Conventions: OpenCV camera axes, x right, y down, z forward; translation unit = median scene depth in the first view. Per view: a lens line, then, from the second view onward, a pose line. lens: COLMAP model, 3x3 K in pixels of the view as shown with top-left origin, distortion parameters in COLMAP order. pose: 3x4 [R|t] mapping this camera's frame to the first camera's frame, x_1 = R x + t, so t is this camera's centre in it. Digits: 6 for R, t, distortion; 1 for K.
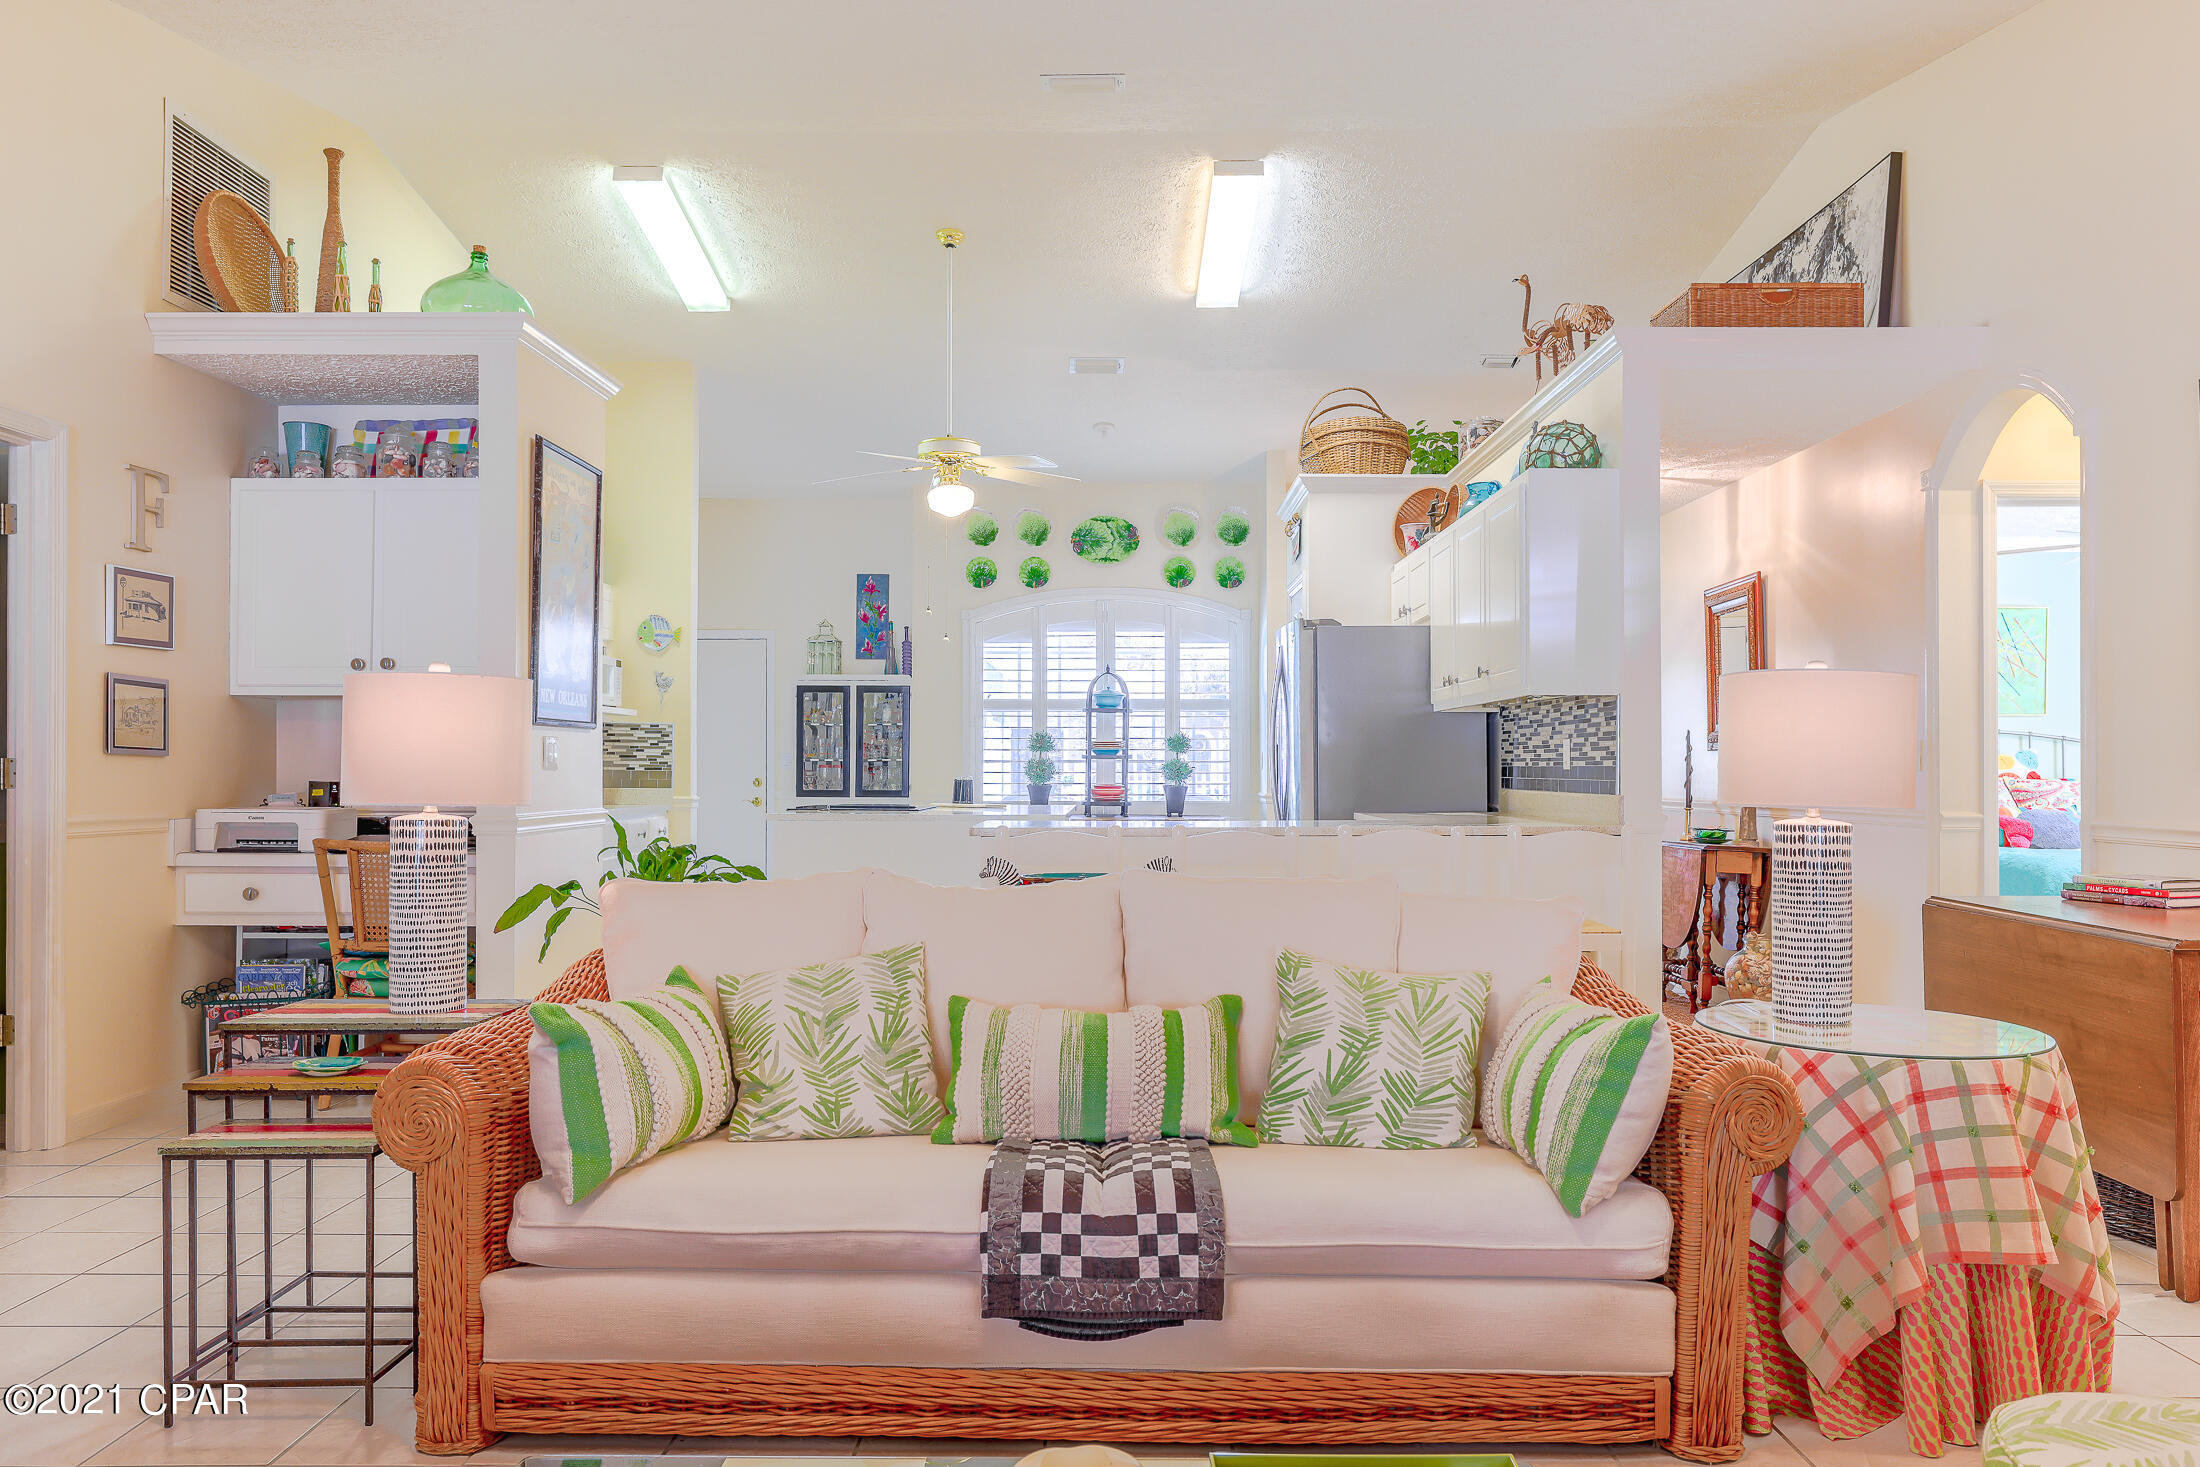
lens RADIAL K [[1537.6, 0, 1105.7], [0, 1537.6, 748.4], [0, 0, 1]] dist [0.001862, -0.002731]
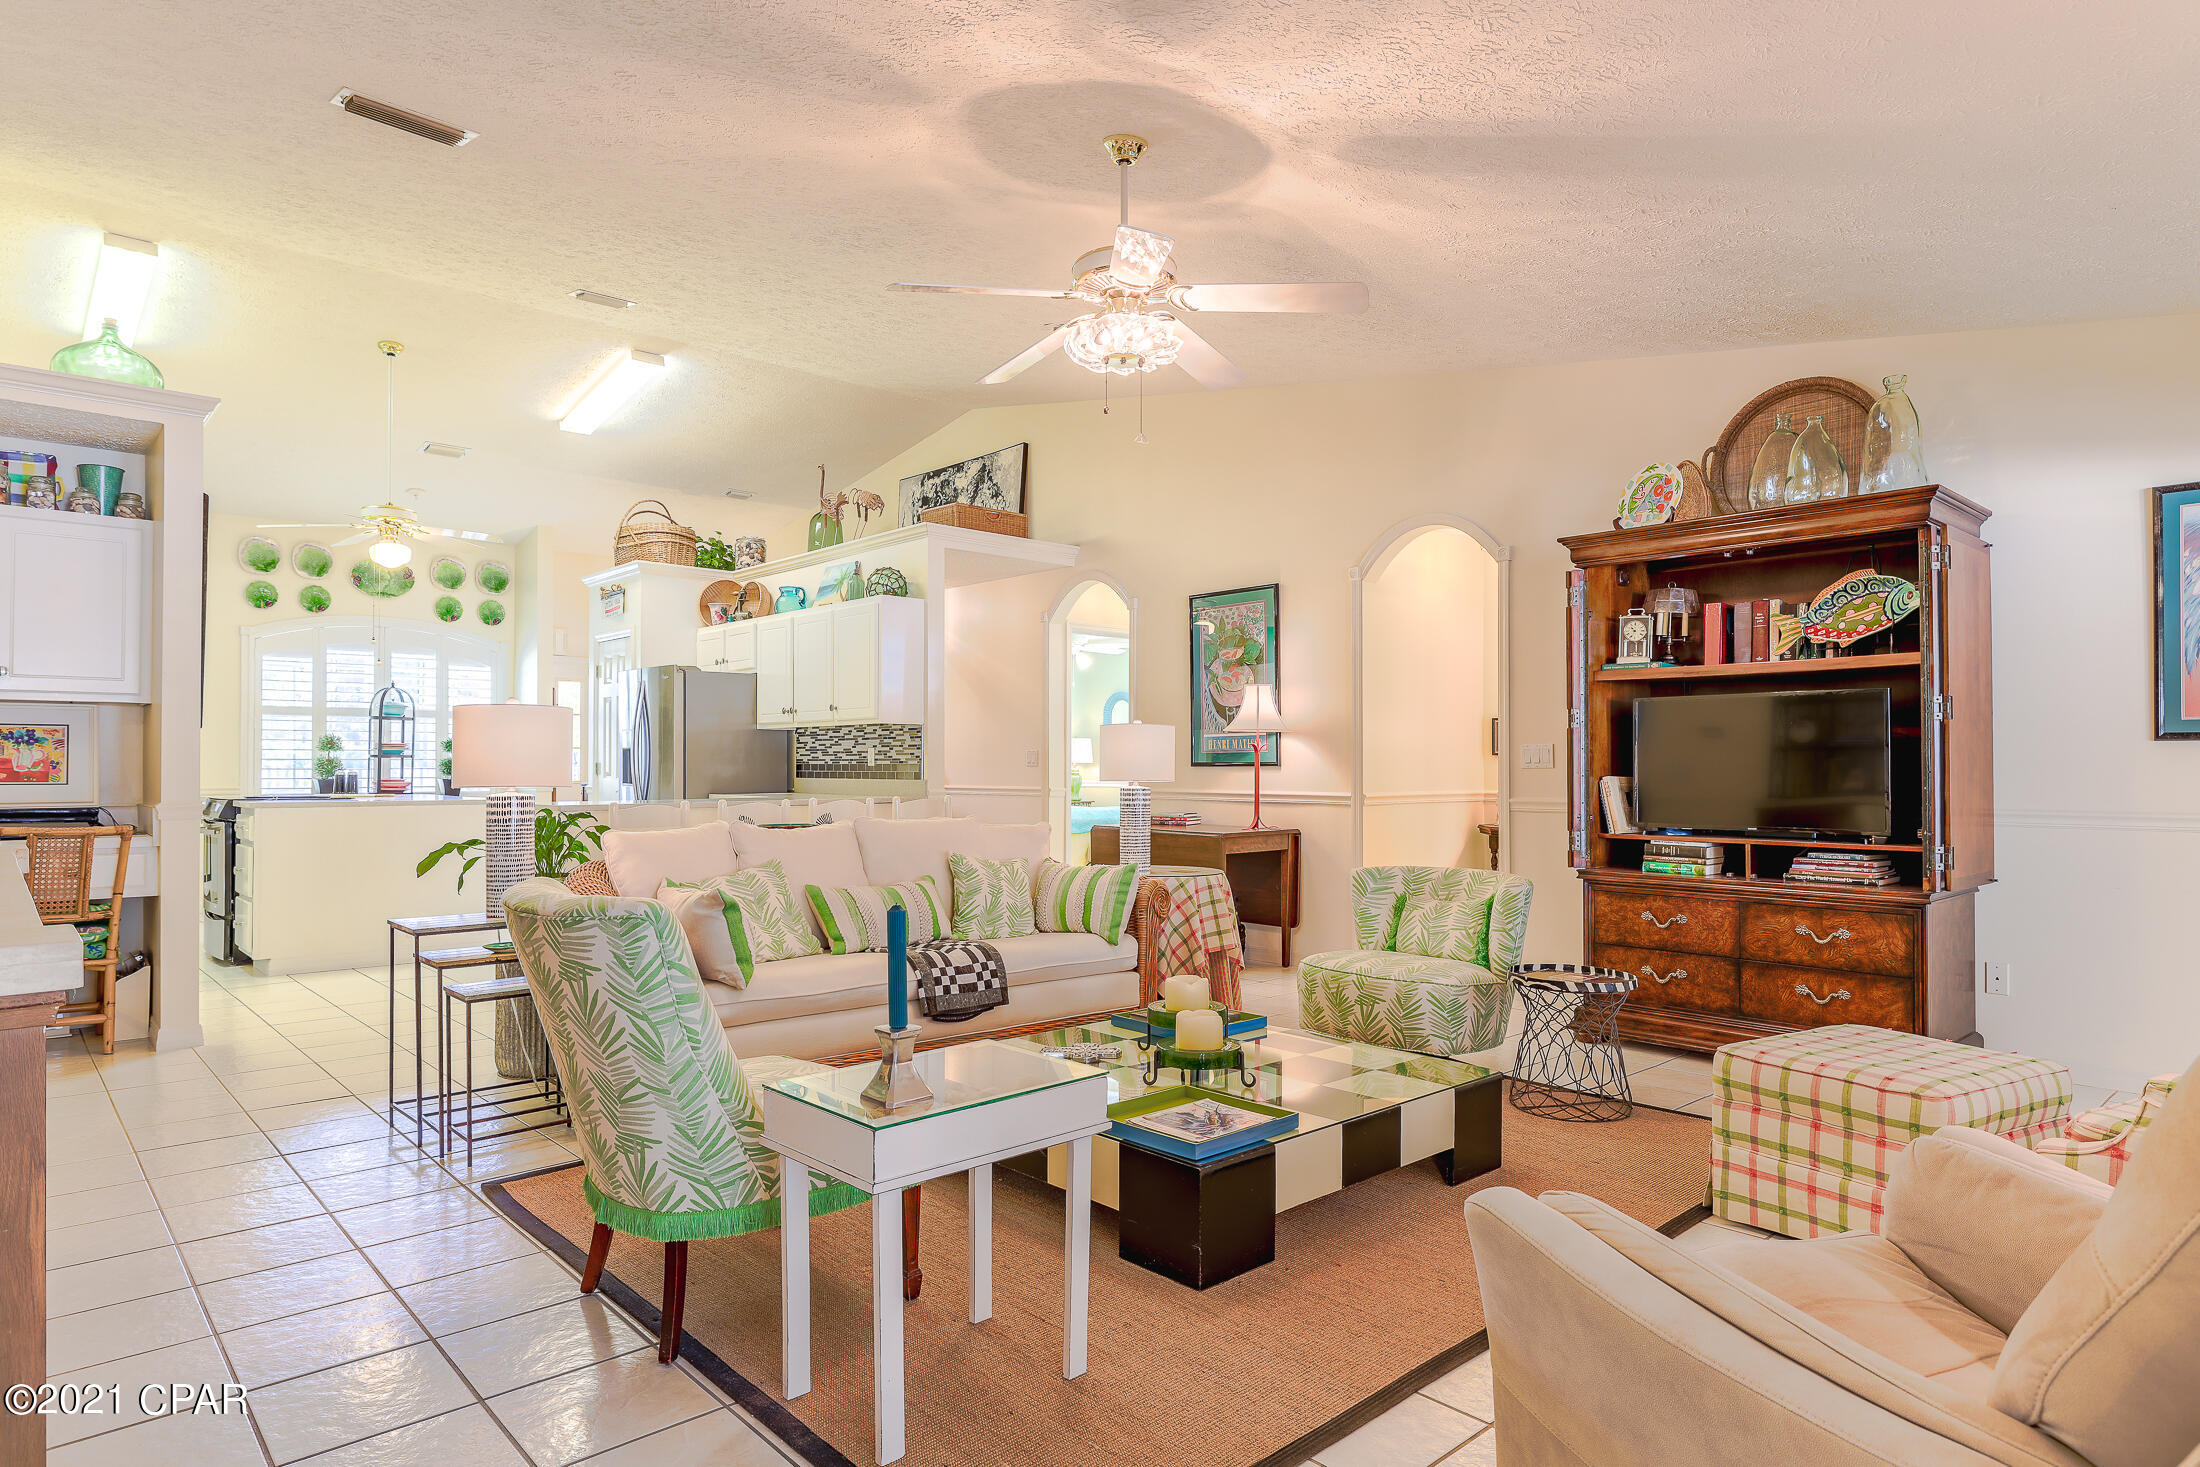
lens RADIAL K [[1267.4, 0, 1081.4], [0, 1267.4, 754.5], [0, 0, 1]] dist [0.000935, -0.000140]
pose [[0.736459, 0.006453, 0.676451, -0.492811], [-0.009210, 0.999957, 0.000488, -0.001938], [-0.676419, -0.006590, 0.736487, -0.205423]]
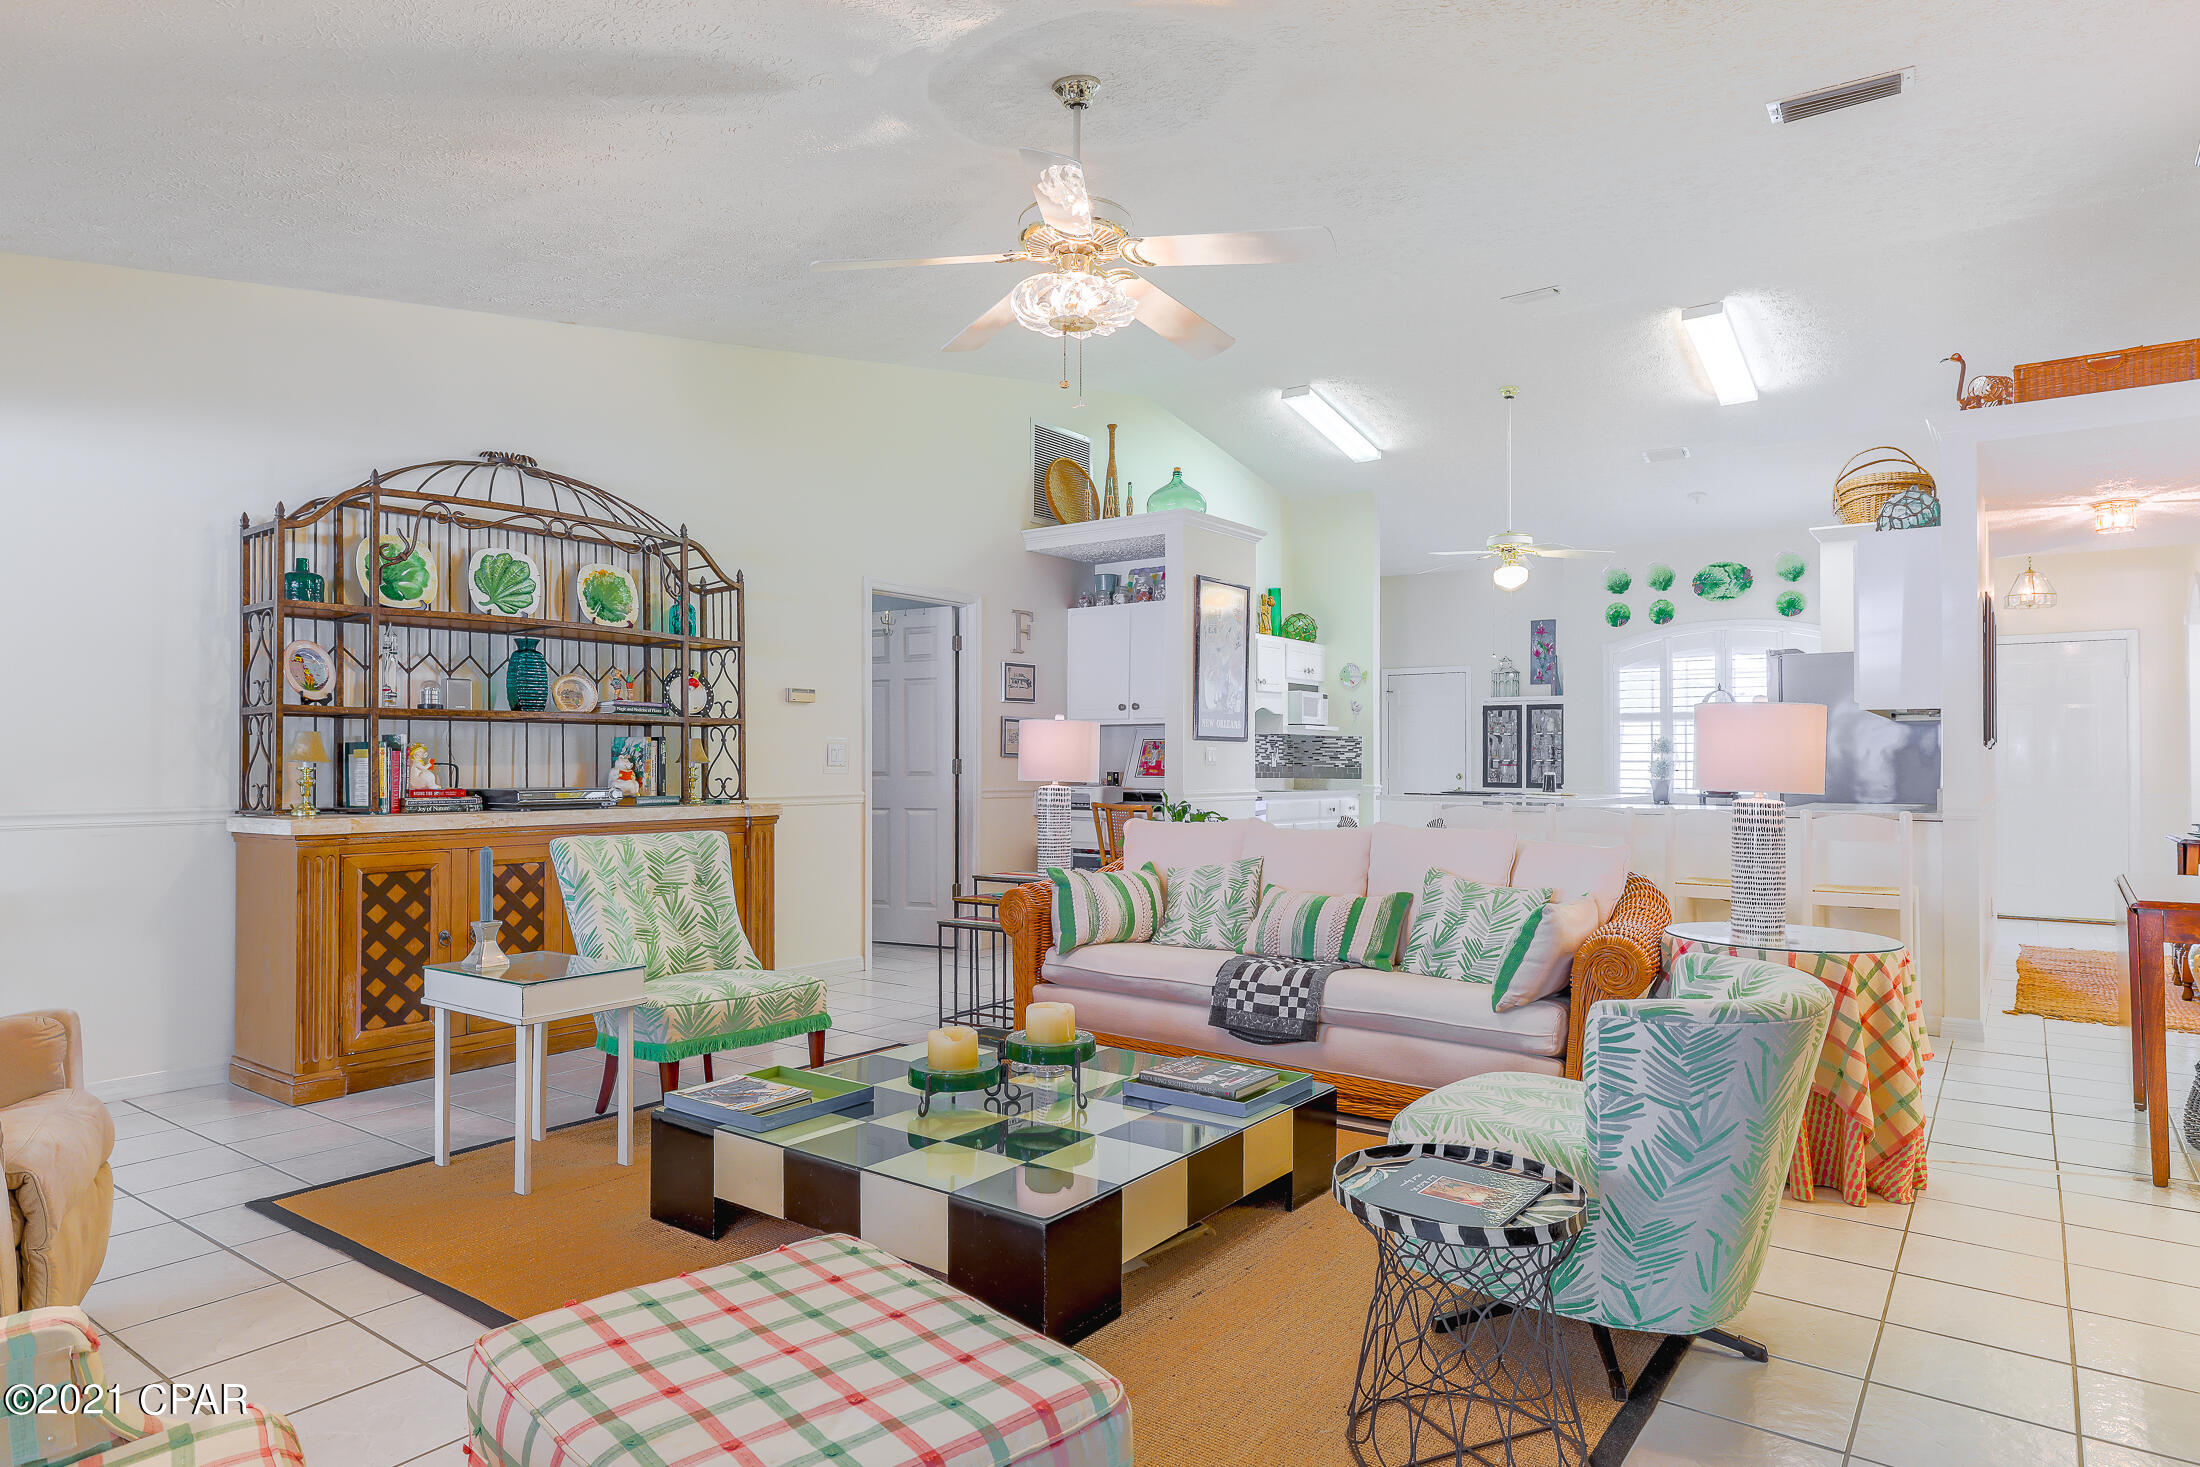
lens RADIAL K [[1267.4, 0, 1094.0], [0, 1267.4, 731.2], [0, 0, 1]] dist [0.000935, -0.000140]
pose [[0.806415, -0.013456, -0.591197, 0.357005], [0.004378, 0.999850, -0.016785, -0.001455], [0.591334, 0.010947, 0.806352, -0.214758]]
